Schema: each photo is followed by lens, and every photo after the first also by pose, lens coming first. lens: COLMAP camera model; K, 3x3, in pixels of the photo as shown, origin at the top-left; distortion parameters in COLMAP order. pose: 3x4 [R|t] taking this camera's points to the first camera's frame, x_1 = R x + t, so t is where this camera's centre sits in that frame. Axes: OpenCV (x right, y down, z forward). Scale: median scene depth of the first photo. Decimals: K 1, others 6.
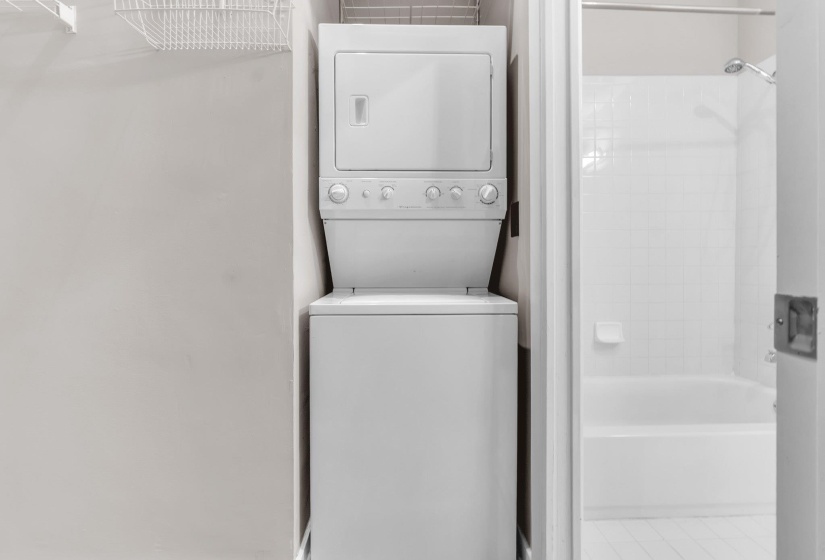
lens RADIAL K [[373.6, 0, 406.8], [0, 373.6, 266.6], [0, 0, 1]] dist [-0.001942, 0.000069]
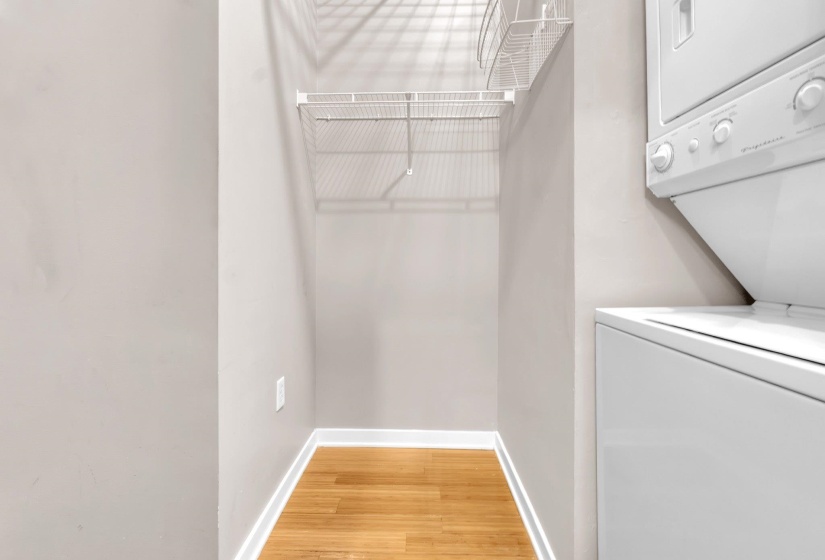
lens RADIAL K [[373.6, 0, 406.8], [0, 373.6, 266.6], [0, 0, 1]] dist [-0.001942, 0.000069]
pose [[-0.052442, 0.014555, -0.998518, 0.524126], [0.005290, 0.999884, 0.014297, -0.009297], [0.998610, -0.004532, -0.052512, 0.562945]]
